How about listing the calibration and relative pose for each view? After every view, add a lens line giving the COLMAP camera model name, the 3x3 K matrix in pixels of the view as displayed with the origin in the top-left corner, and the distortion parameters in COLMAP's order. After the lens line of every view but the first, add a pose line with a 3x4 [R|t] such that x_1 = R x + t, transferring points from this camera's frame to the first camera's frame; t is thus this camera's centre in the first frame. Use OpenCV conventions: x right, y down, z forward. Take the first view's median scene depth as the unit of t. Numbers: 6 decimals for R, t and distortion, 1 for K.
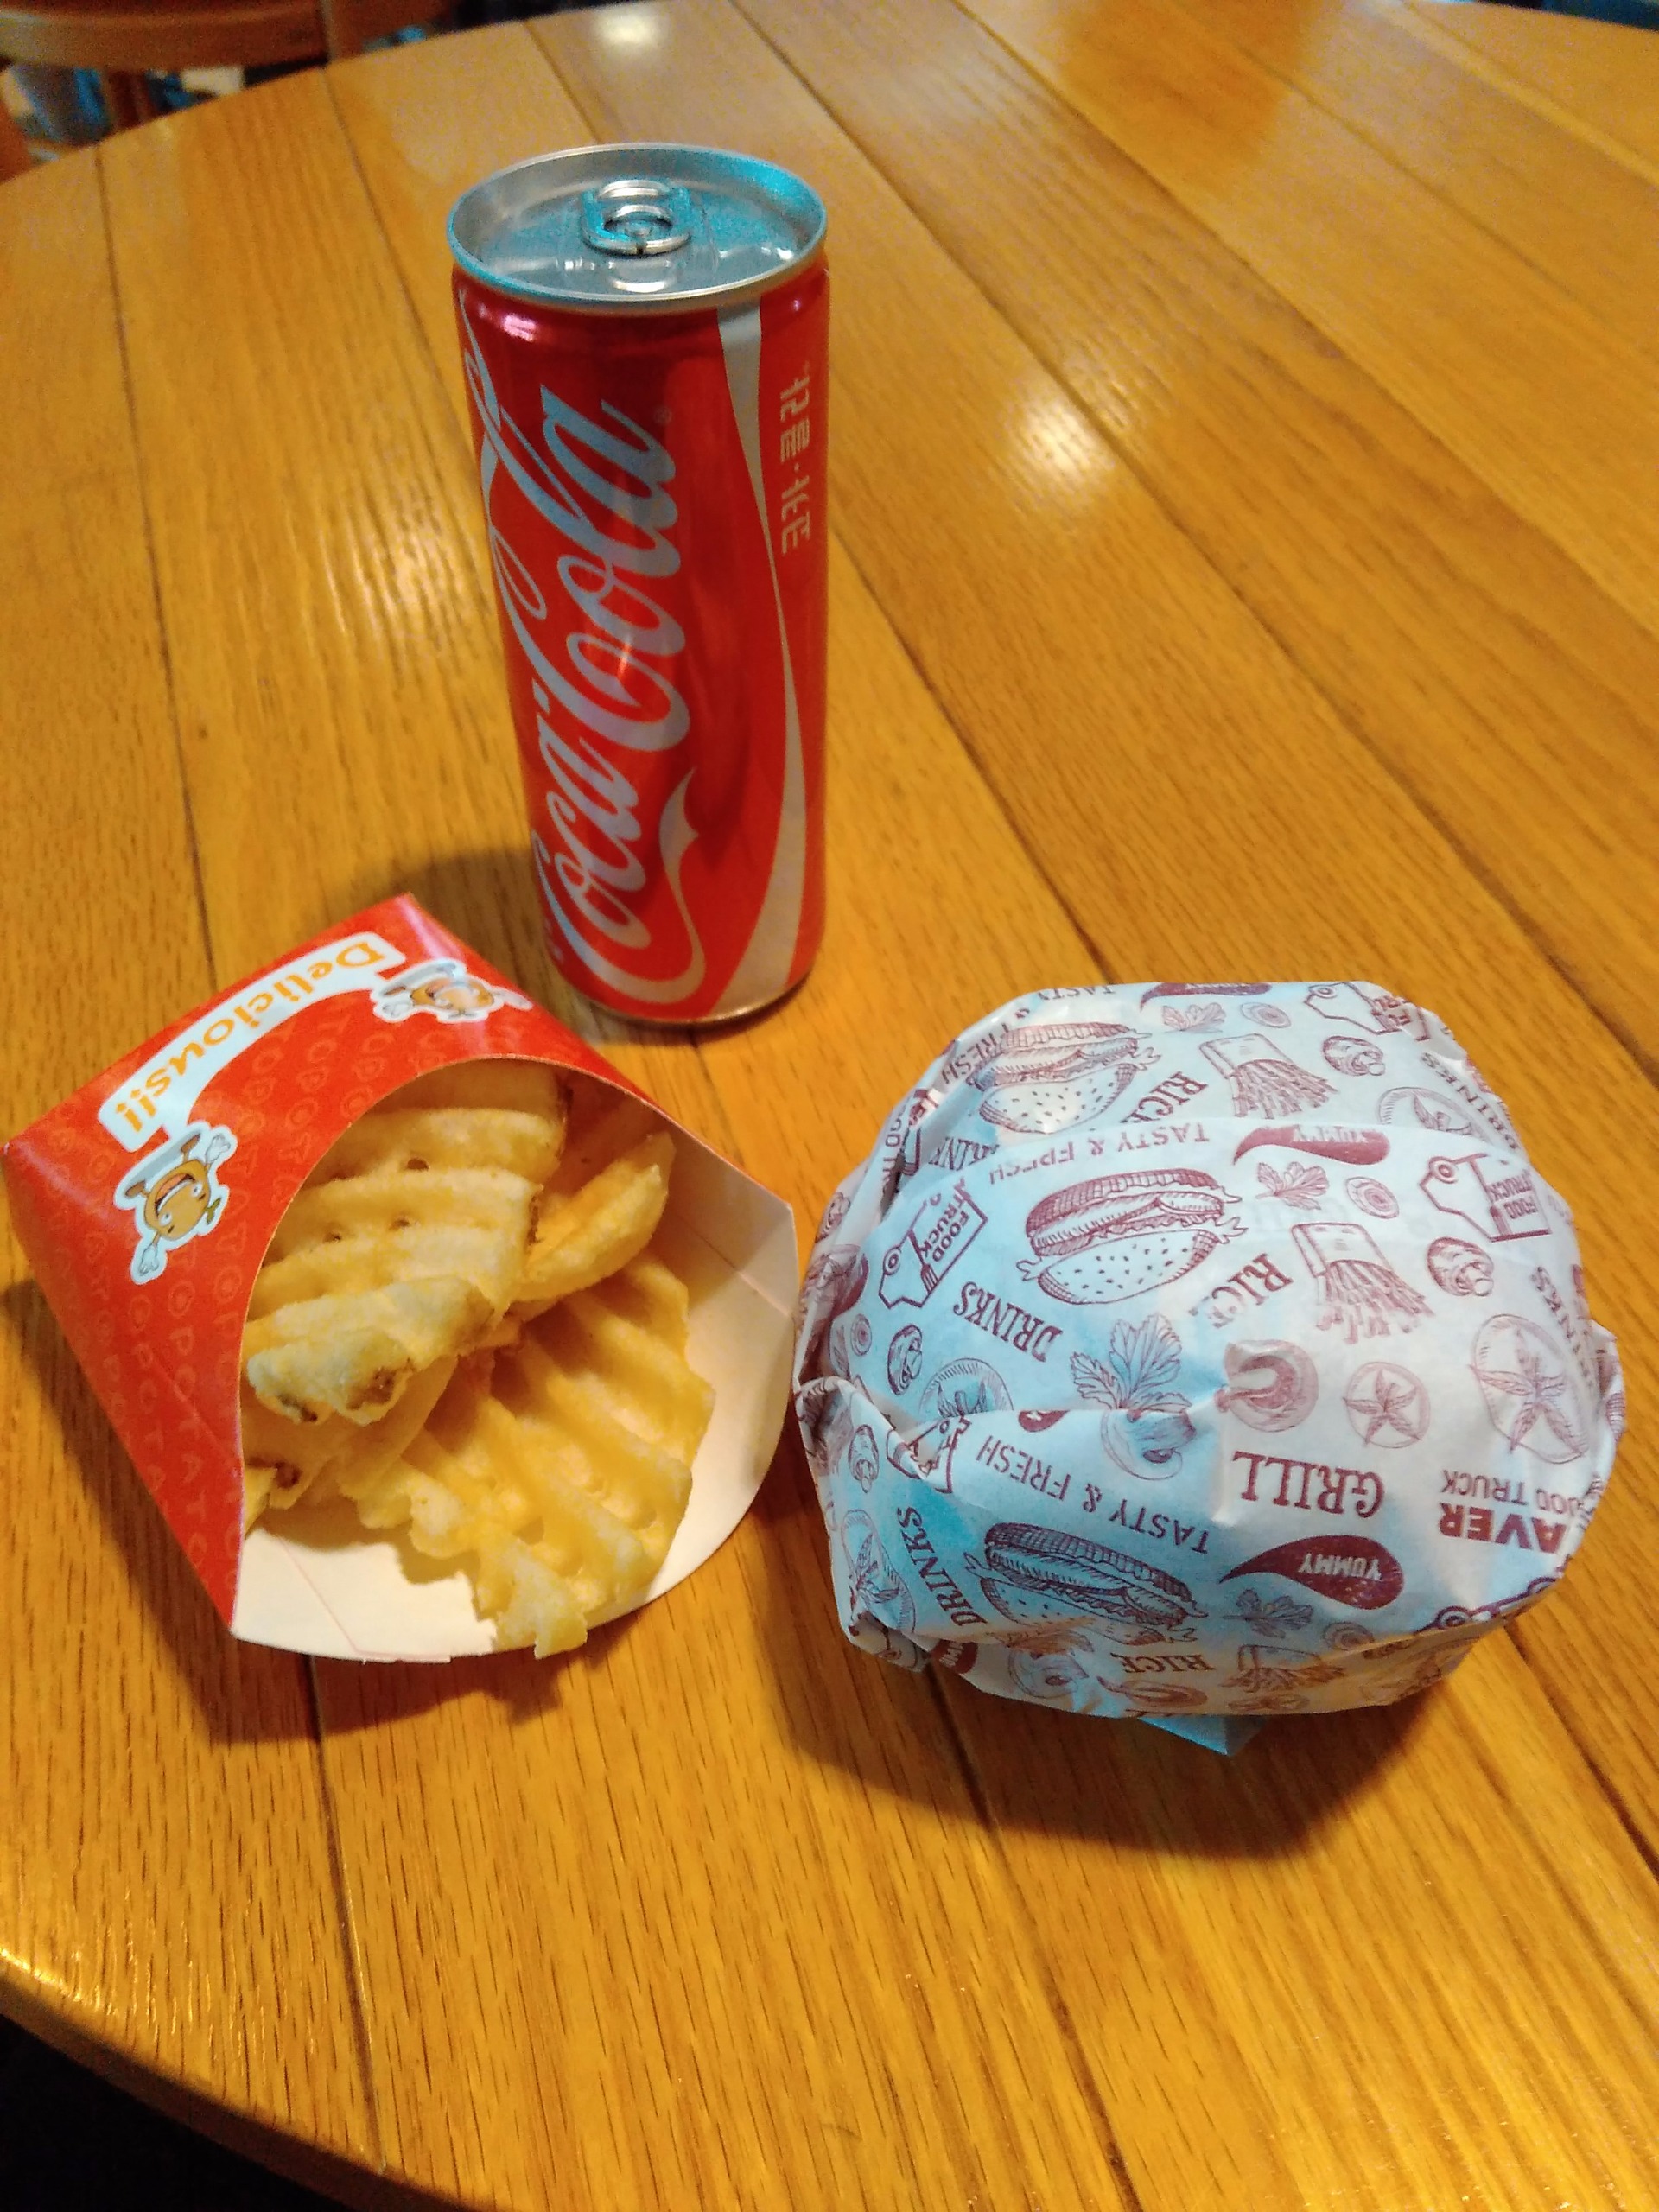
lens RADIAL K [[1808.3, 0, 829.5], [0, 1808.3, 1106.0], [0, 0, 1]] dist [0.156791, -0.453550]
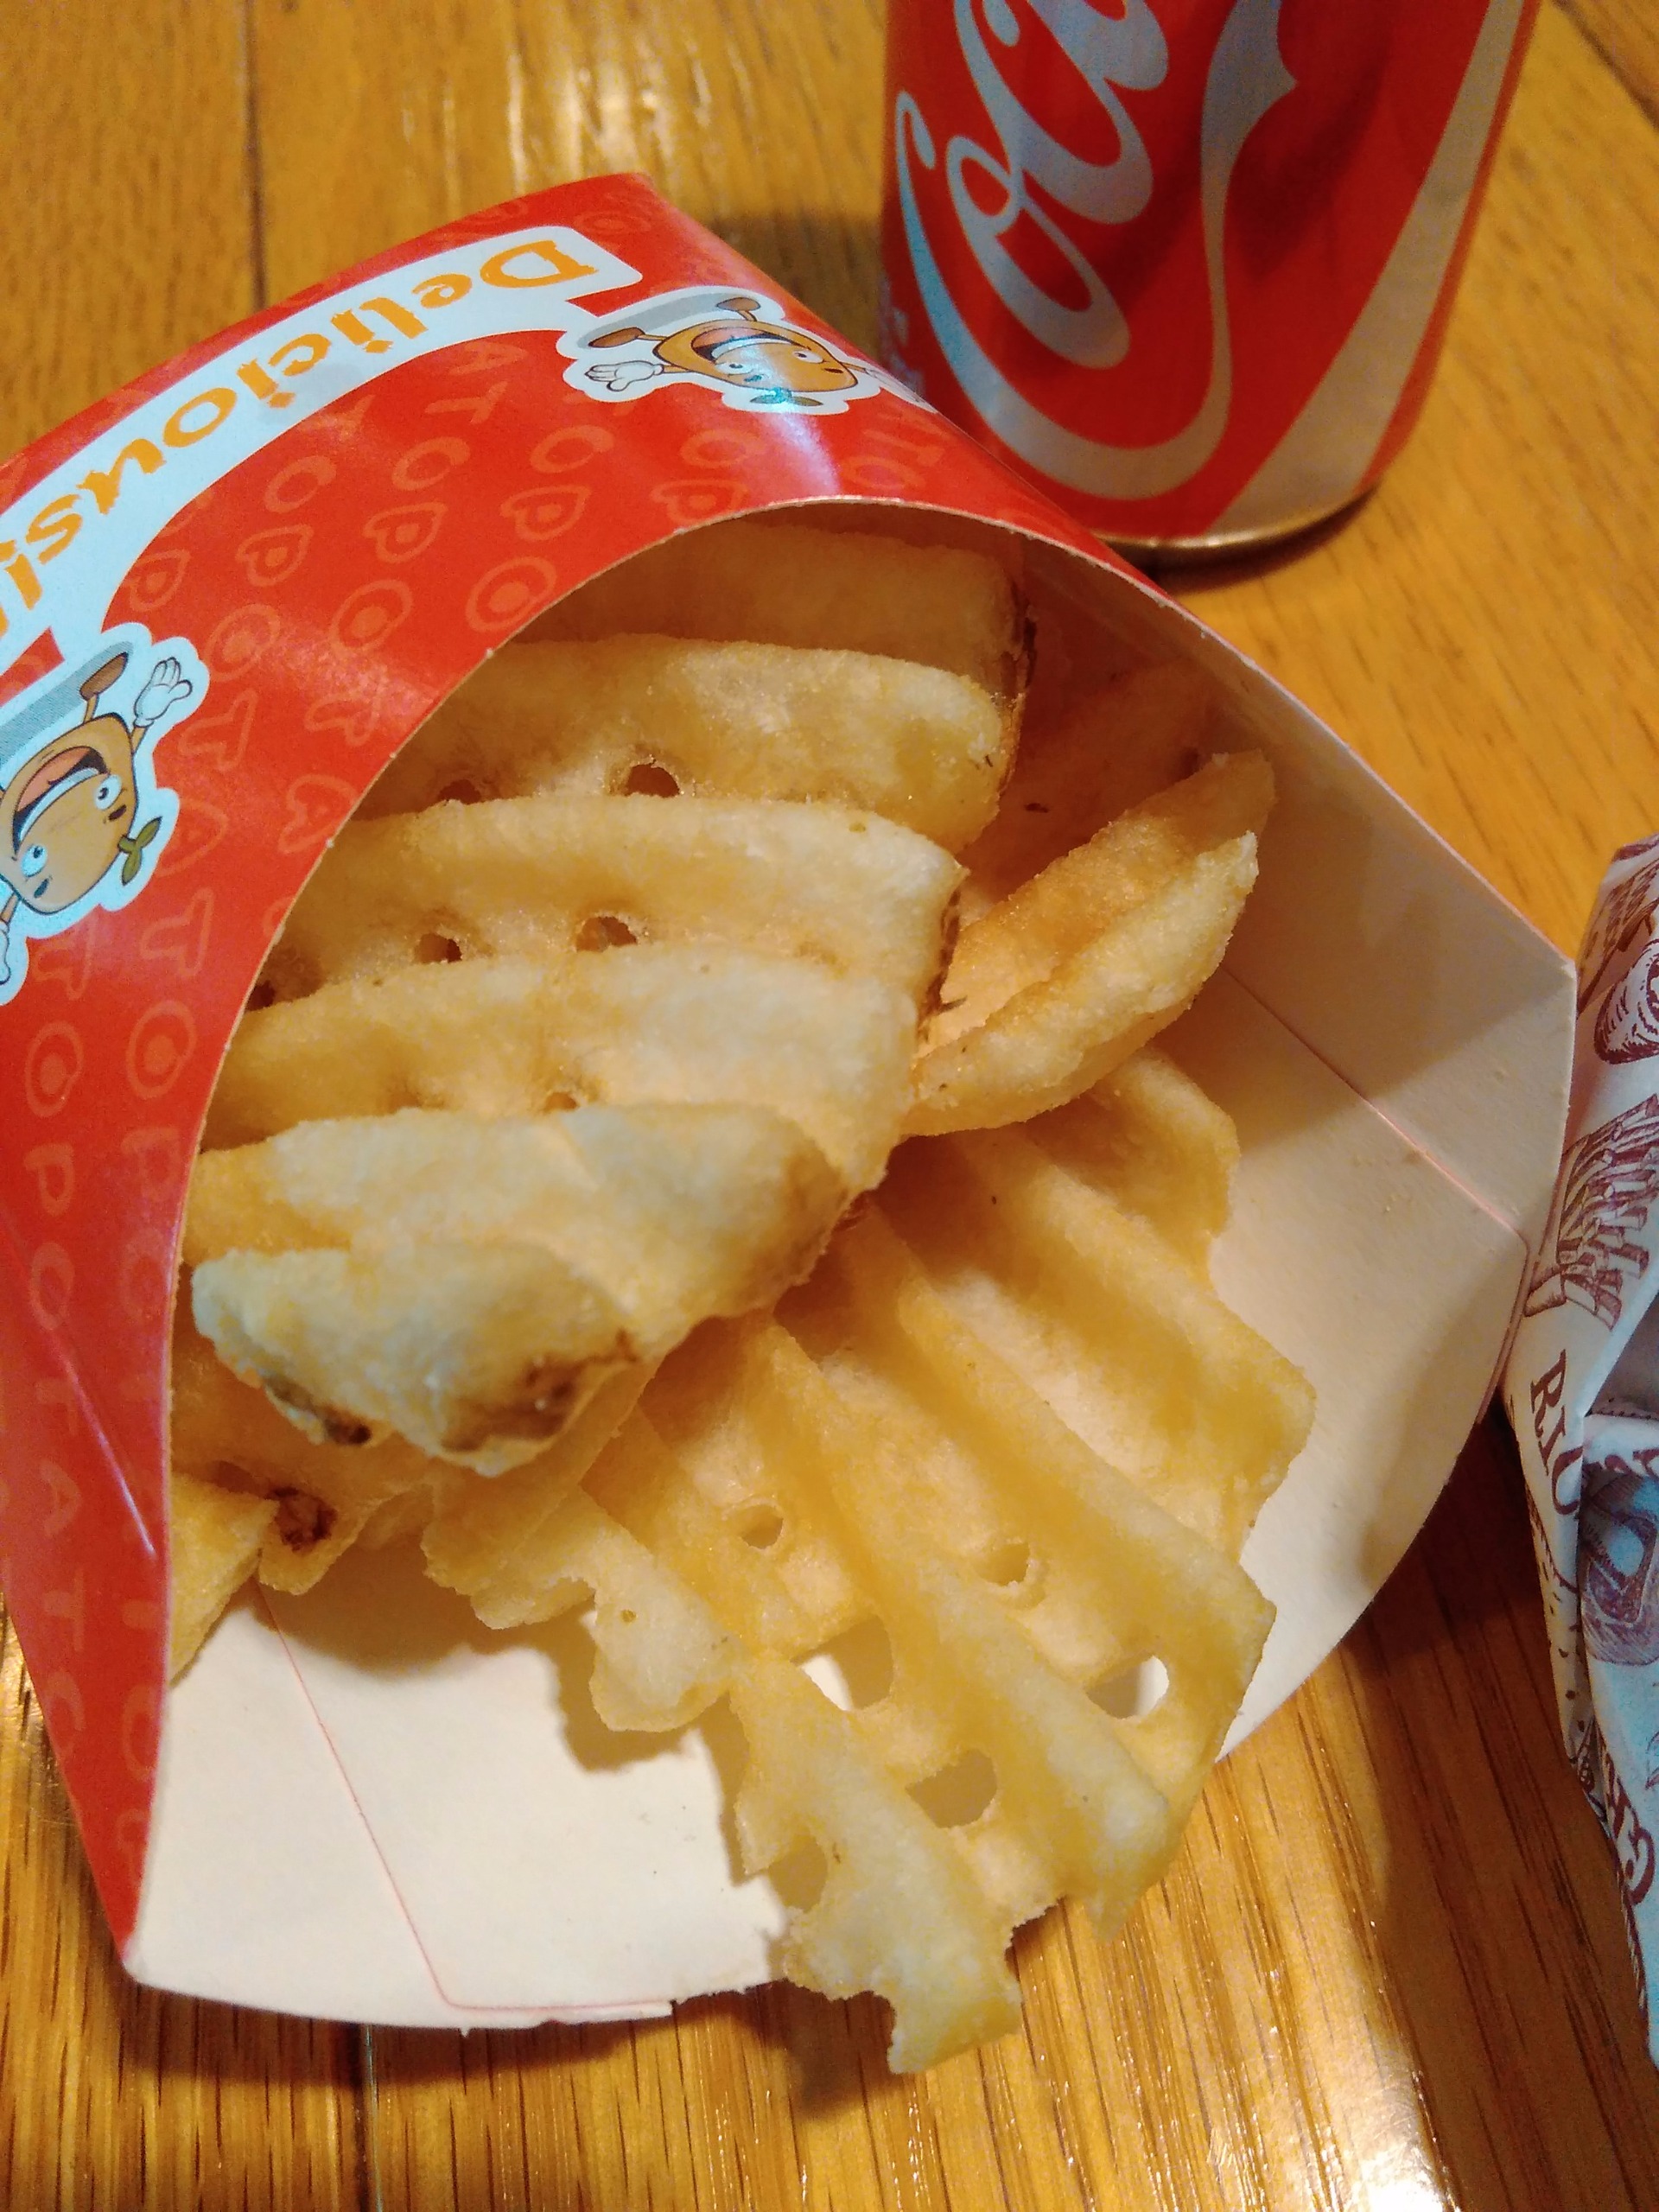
lens RADIAL K [[1748.1, 0, 829.5], [0, 1748.1, 1106.0], [0, 0, 1]] dist [0.066237, -0.129526]
pose [[0.993277, 0.098420, -0.060947, -0.156664], [-0.084964, 0.977389, 0.193628, 0.024186], [0.078626, -0.187148, 0.979180, 0.611511]]
